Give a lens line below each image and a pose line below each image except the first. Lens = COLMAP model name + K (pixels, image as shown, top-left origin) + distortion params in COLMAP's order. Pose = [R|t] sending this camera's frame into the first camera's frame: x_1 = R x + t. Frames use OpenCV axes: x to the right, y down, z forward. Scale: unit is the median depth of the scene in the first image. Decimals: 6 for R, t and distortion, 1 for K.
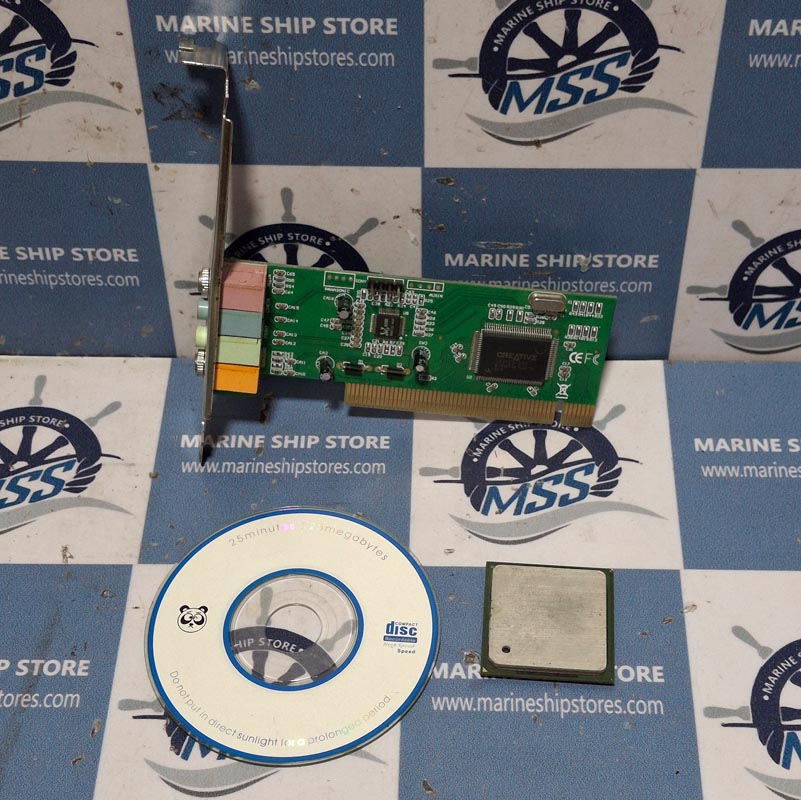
lens RADIAL K [[1678.7, 0, 396.1], [0, 1678.7, 401.3], [0, 0, 1]] dist [0.147410, 0.000000]
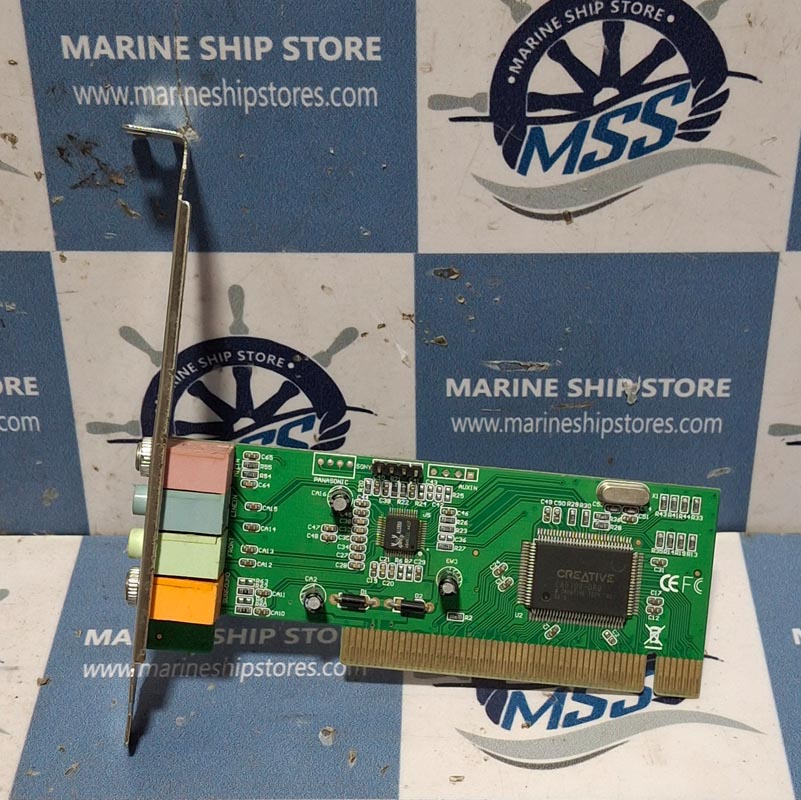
lens RADIAL K [[1678.7, 0, 404.7], [0, 1678.7, 394.8], [0, 0, 1]] dist [0.147410, 0.000000]
pose [[0.999980, -0.000971, 0.006328, 0.005989], [0.002382, 0.973895, -0.226986, 0.093843], [-0.005942, 0.226996, 0.973878, 0.280573]]
